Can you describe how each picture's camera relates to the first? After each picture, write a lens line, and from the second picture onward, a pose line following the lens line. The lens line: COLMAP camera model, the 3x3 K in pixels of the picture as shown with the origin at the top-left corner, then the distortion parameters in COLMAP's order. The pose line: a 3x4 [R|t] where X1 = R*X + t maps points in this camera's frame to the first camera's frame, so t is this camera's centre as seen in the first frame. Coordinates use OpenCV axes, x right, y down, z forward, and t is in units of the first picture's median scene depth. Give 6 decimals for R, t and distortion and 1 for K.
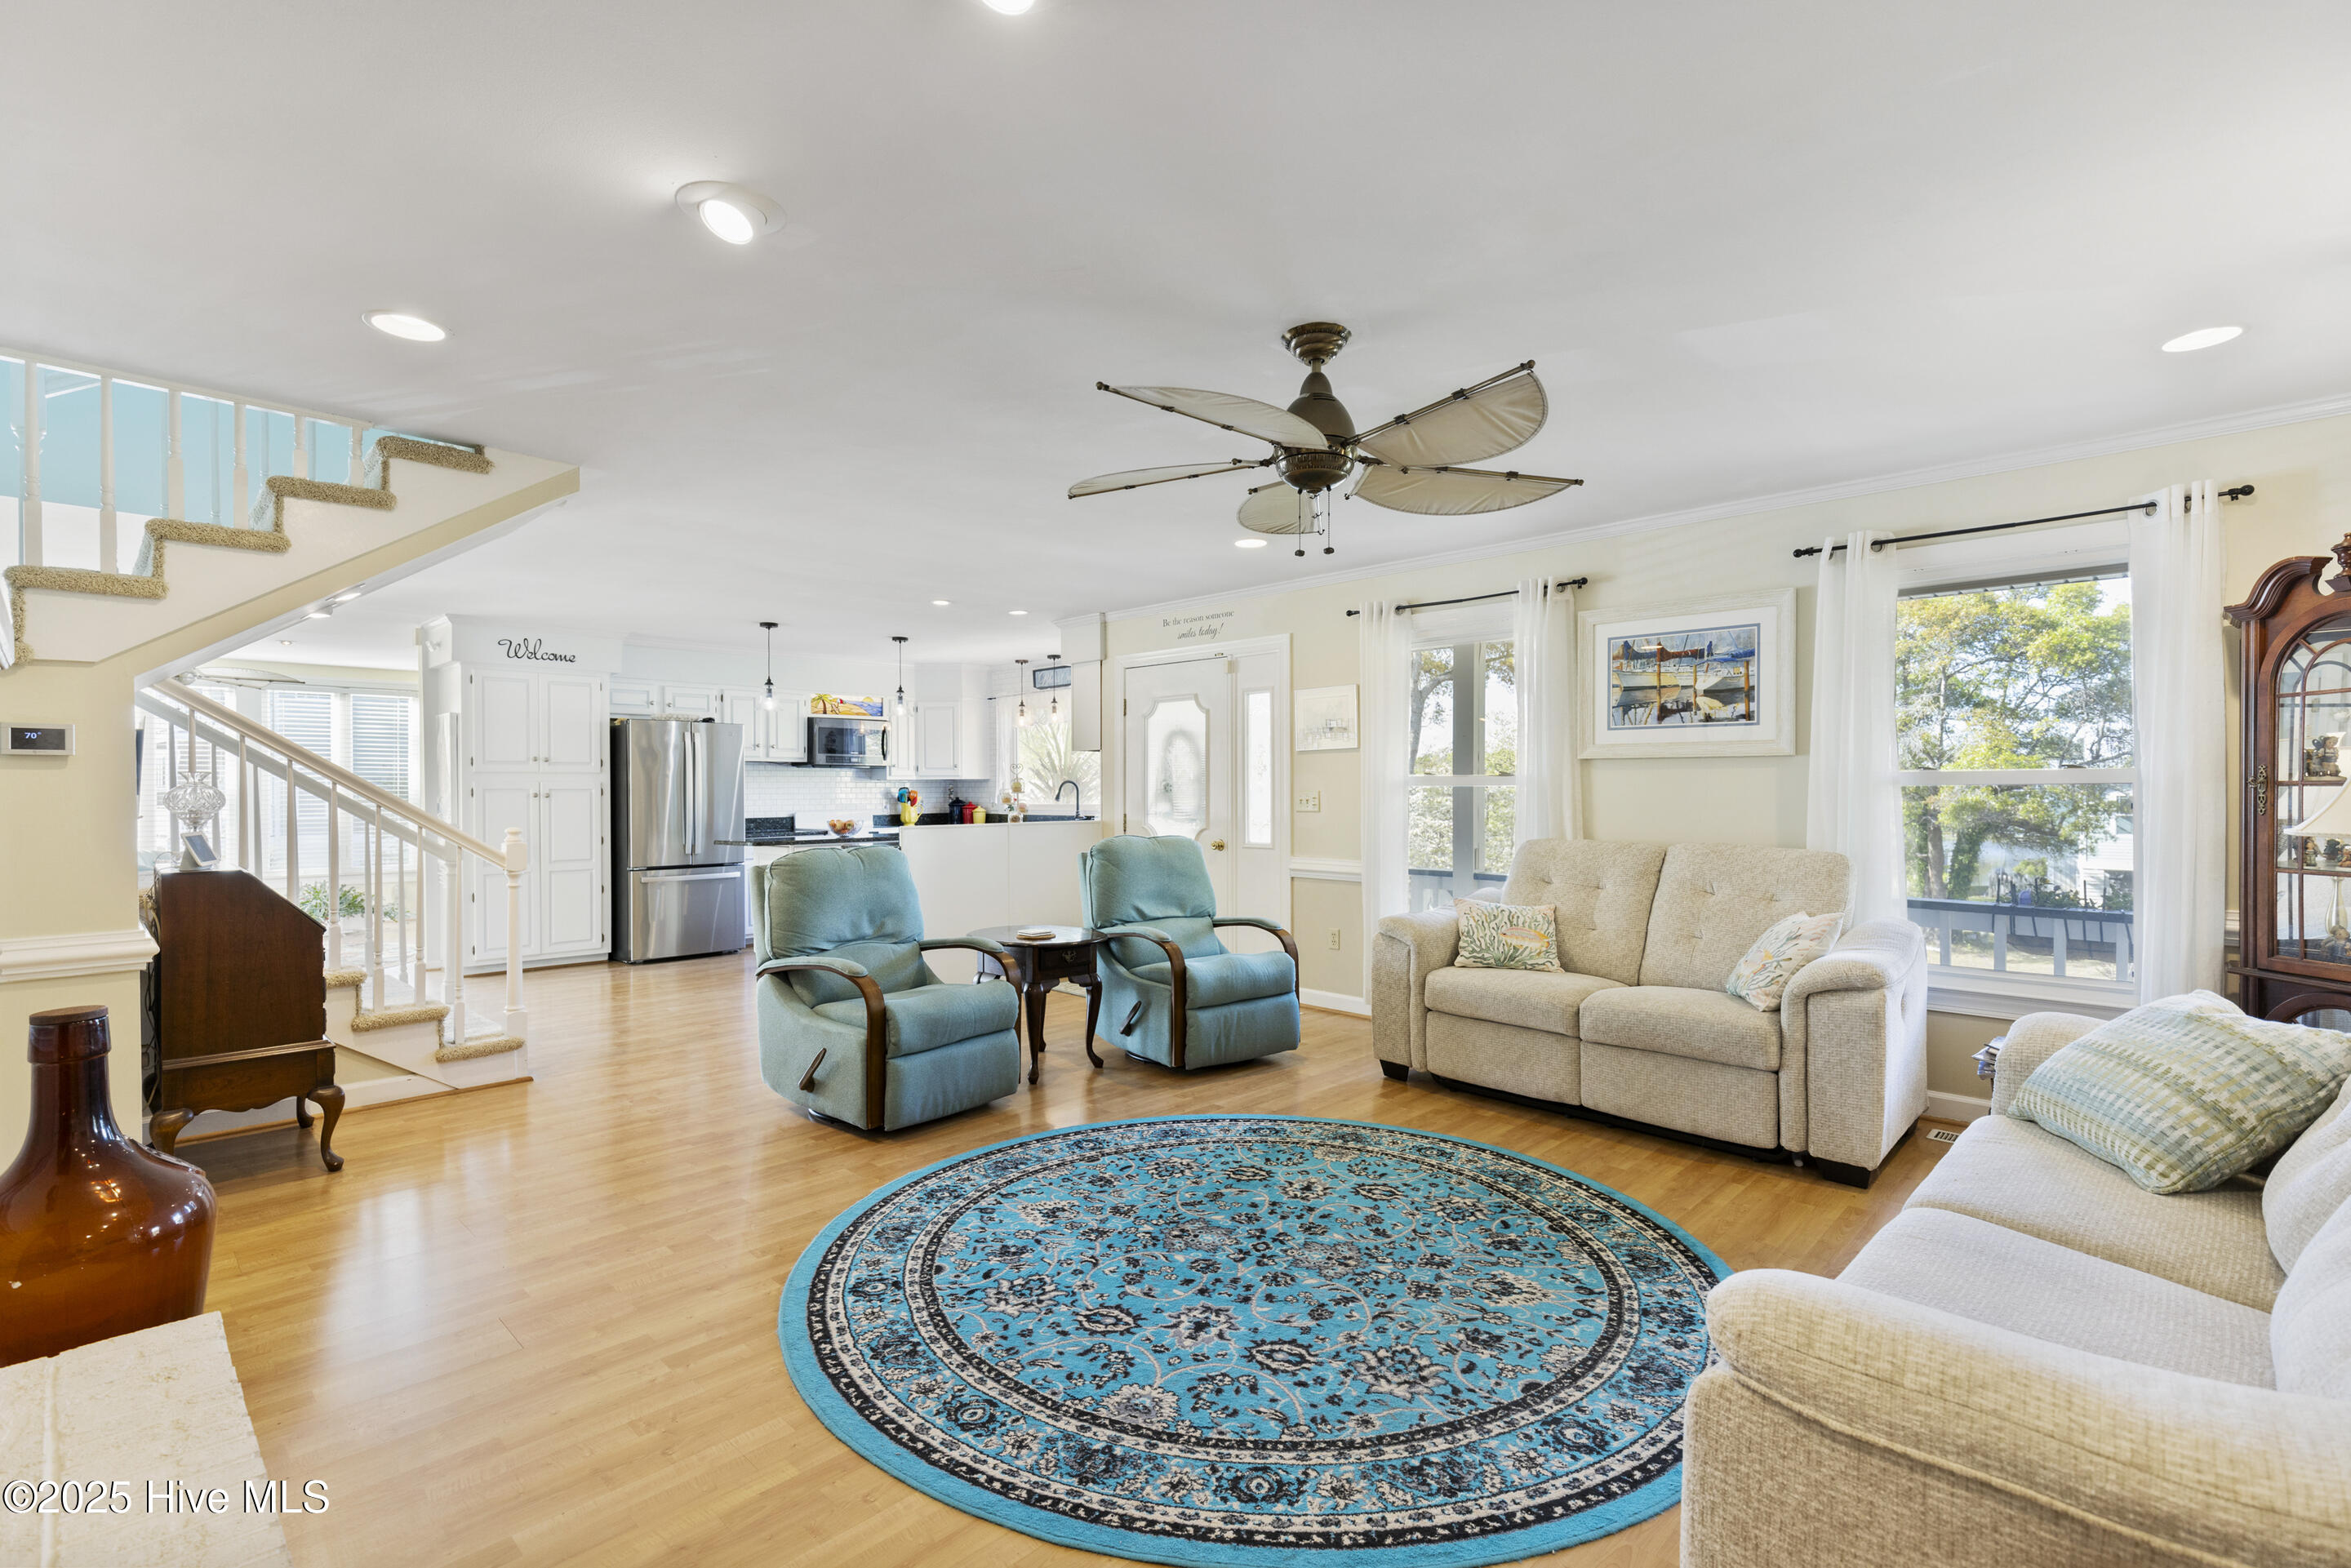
lens RADIAL K [[1086.0, 0, 1155.5], [0, 1086.0, 791.5], [0, 0, 1]] dist [0.012282, -0.000135]
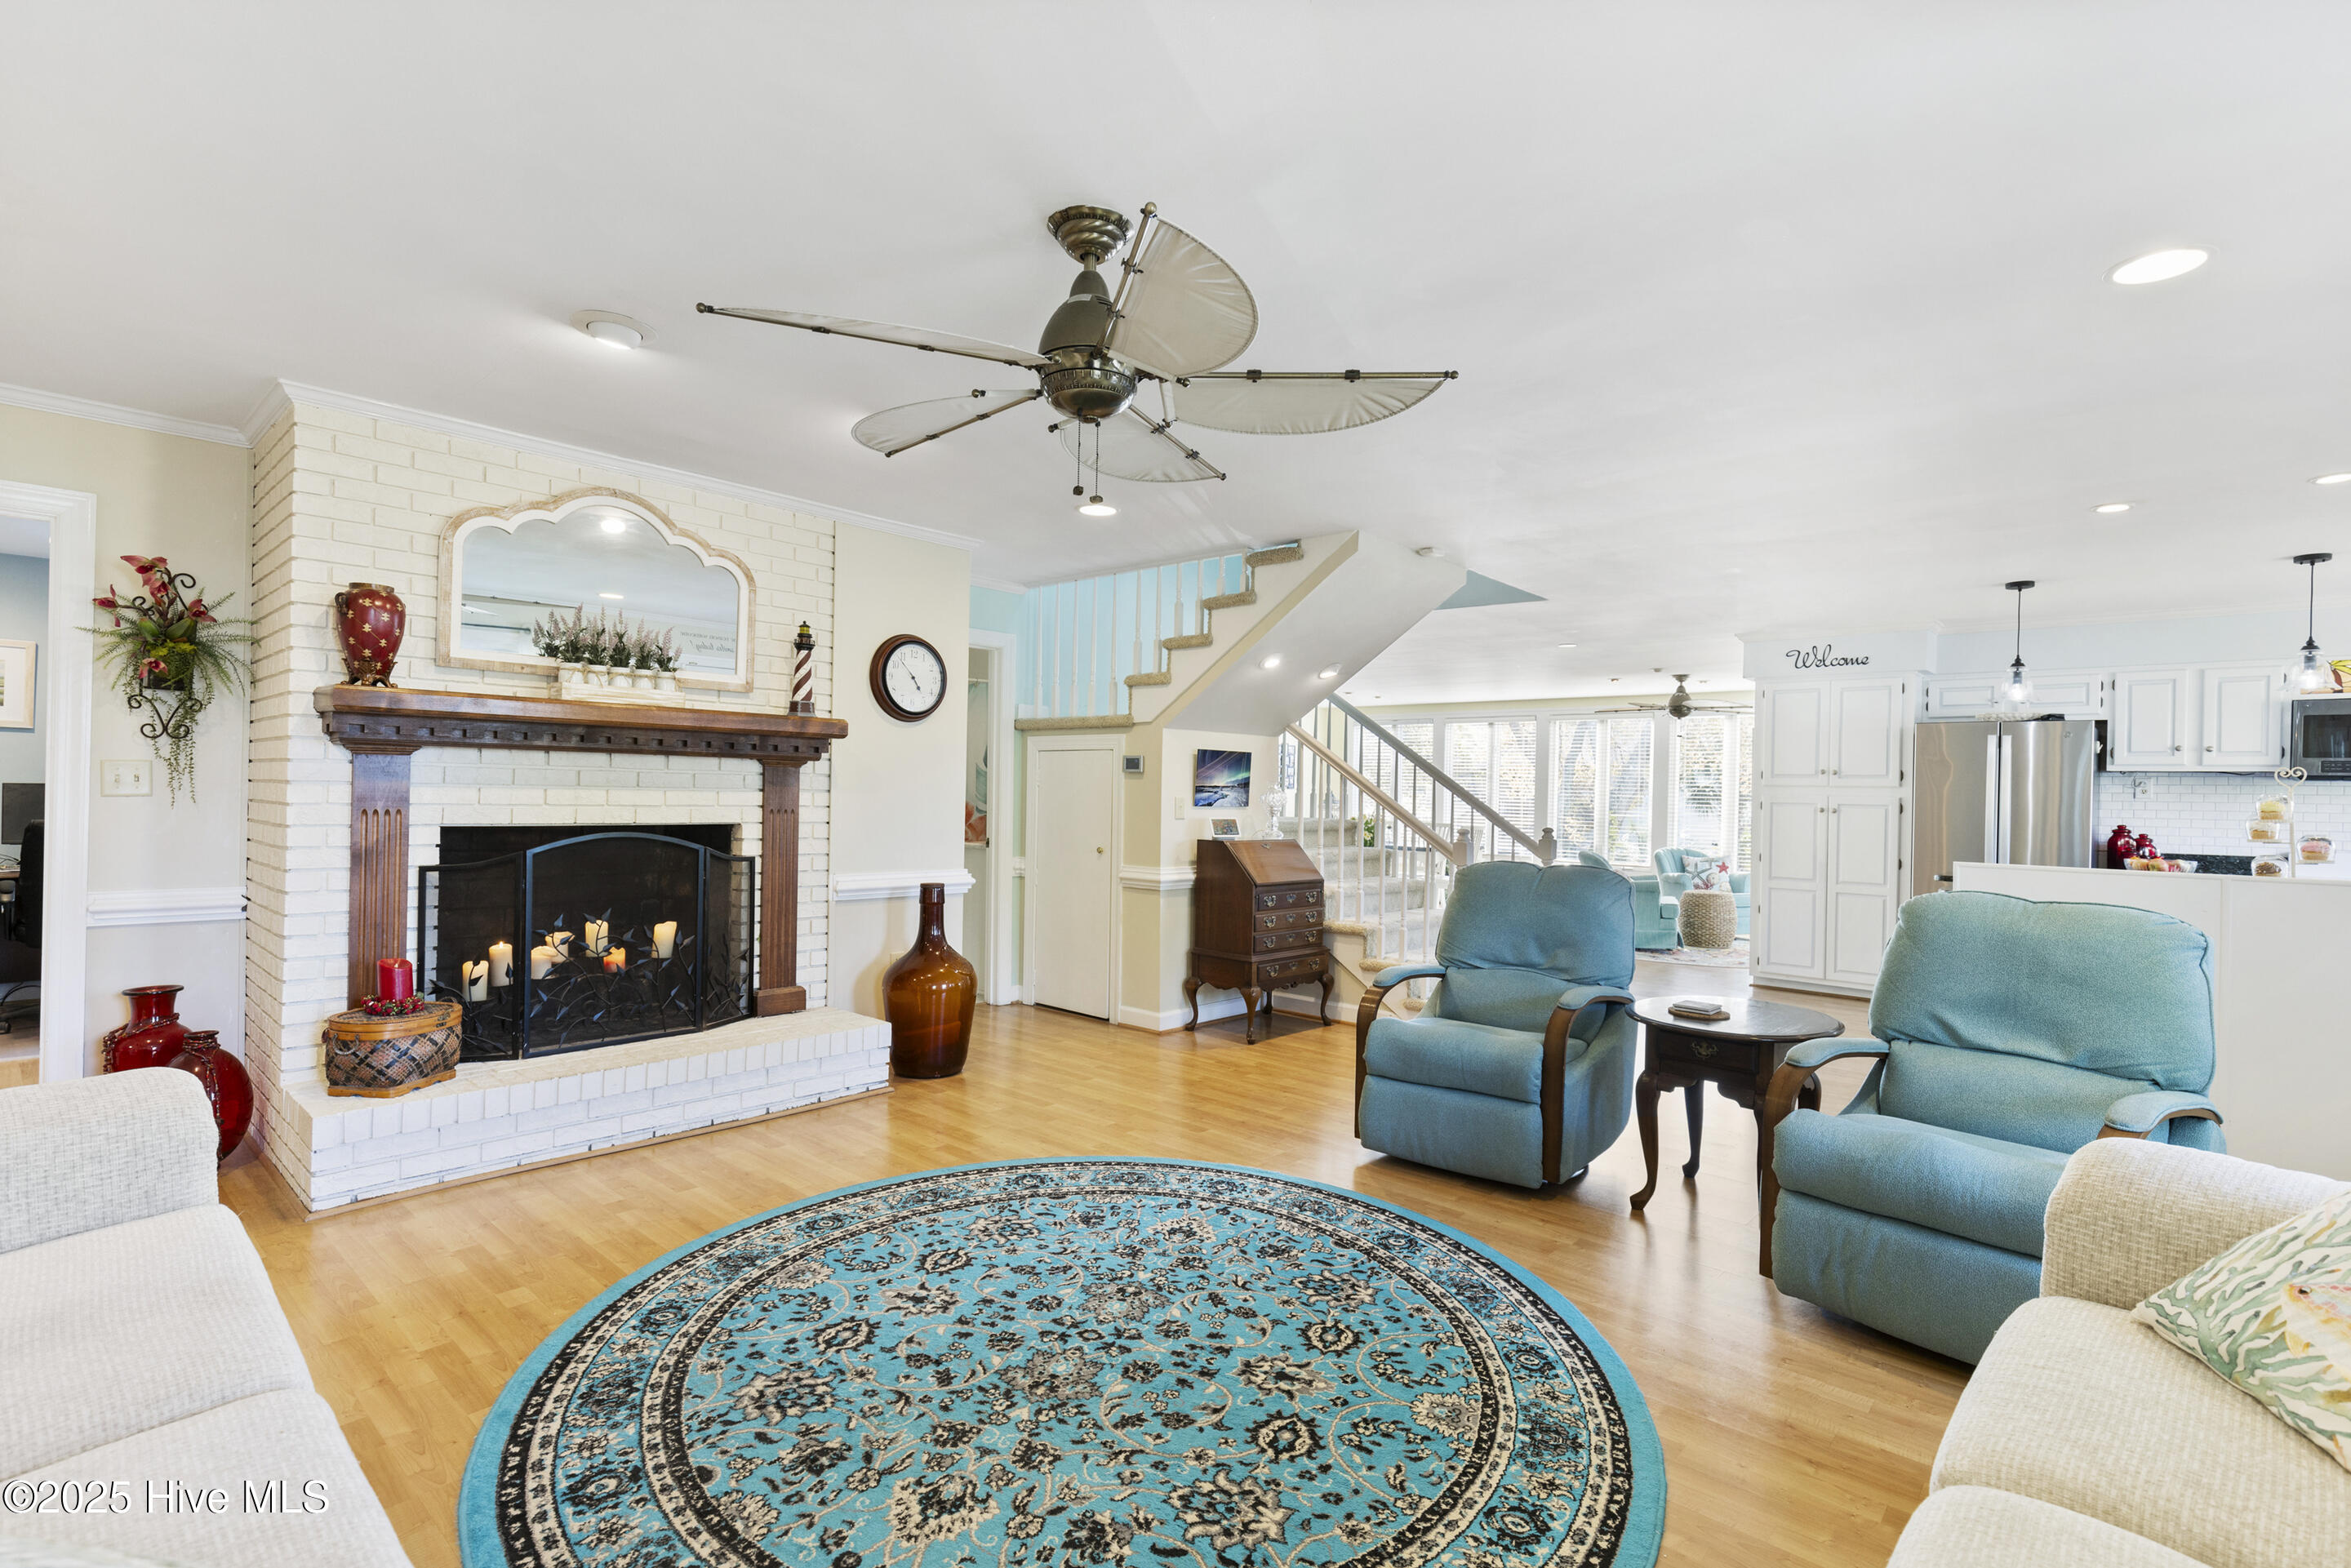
lens RADIAL K [[1100.1, 0, 1166.4], [0, 1100.1, 787.6], [0, 0, 1]] dist [0.005174, 0.000285]
pose [[0.034268, 0.000219, -0.999413, 0.976001], [-0.023419, 0.999726, -0.000584, -0.005110], [0.999138, 0.023425, 0.034264, 1.049766]]
